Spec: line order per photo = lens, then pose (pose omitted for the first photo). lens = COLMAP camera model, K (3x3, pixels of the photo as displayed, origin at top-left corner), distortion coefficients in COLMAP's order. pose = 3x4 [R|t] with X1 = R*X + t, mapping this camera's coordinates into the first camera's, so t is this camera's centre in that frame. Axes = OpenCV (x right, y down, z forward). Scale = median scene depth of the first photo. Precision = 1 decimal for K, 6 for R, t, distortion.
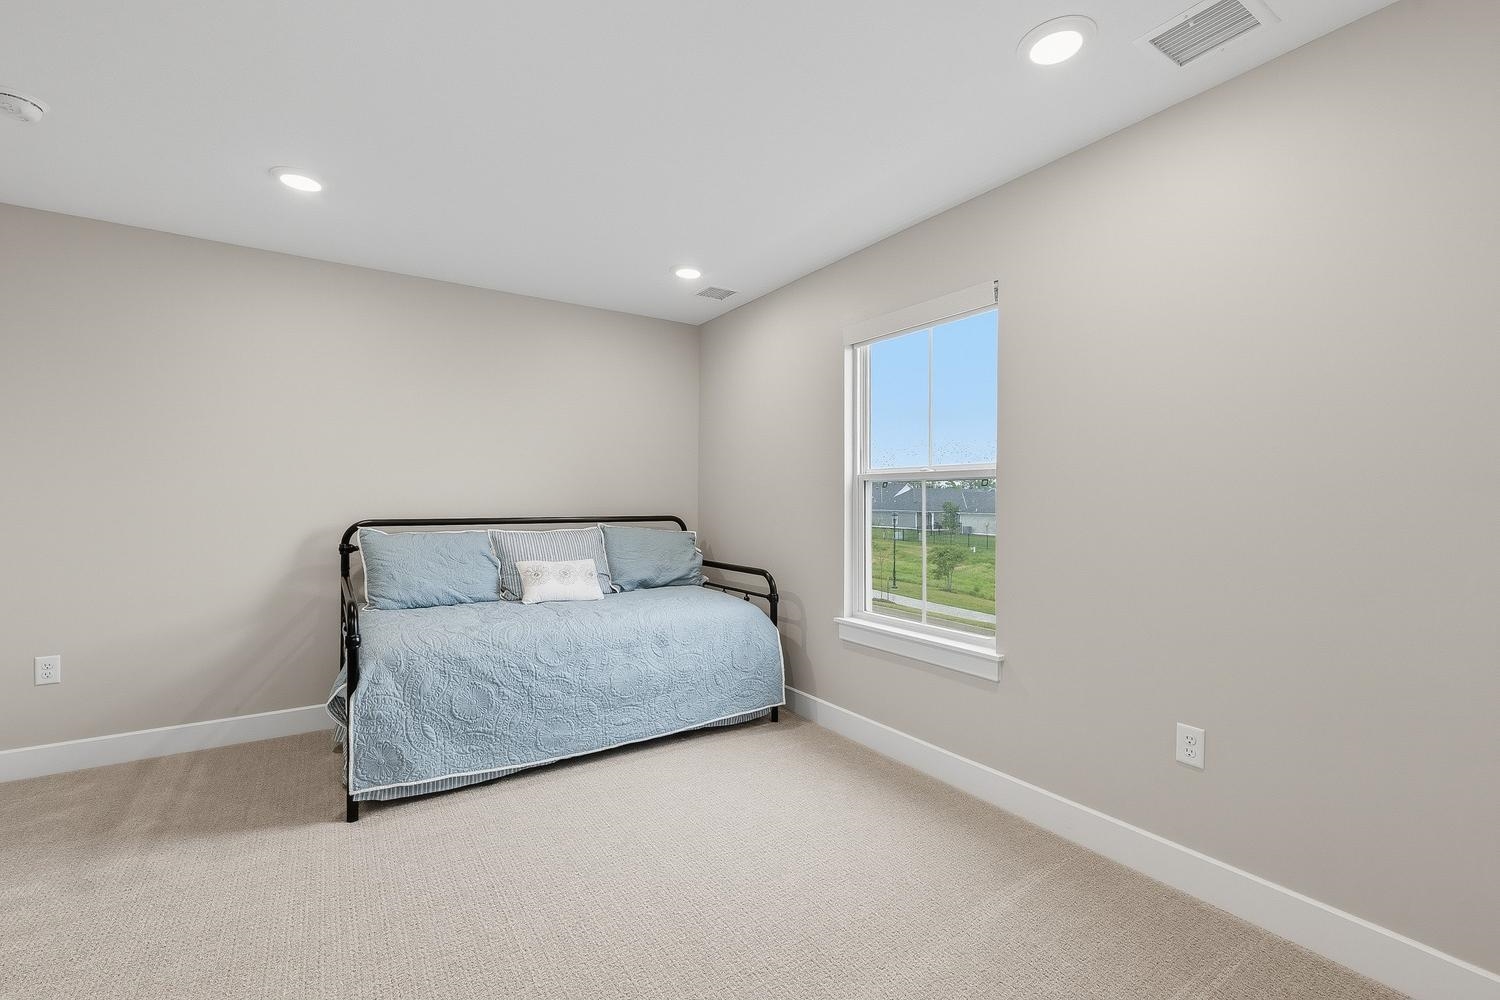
lens RADIAL K [[609.1, 0, 740.2], [0, 609.1, 499.4], [0, 0, 1]] dist [-0.000536, 0.000110]
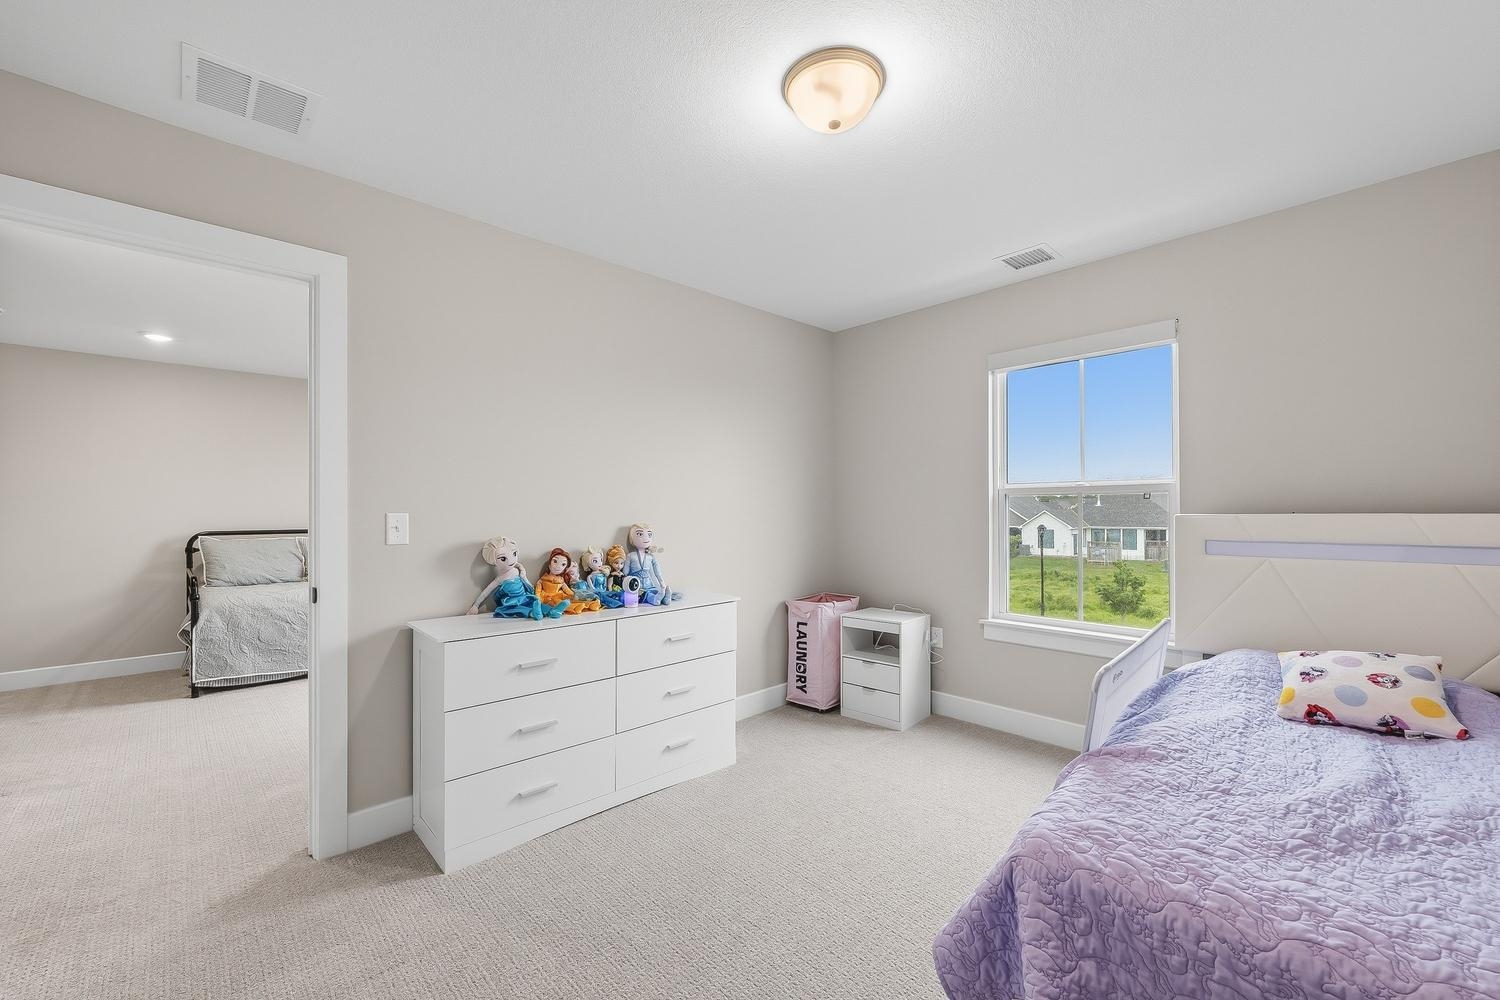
lens RADIAL K [[609.1, 0, 749.6], [0, 609.1, 507.7], [0, 0, 1]] dist [-0.000536, 0.000110]
pose [[0.985761, -0.012858, 0.167659, 0.557273], [0.014485, 0.999859, -0.008484, 0.007920], [-0.167526, 0.010792, 0.985809, -0.857757]]
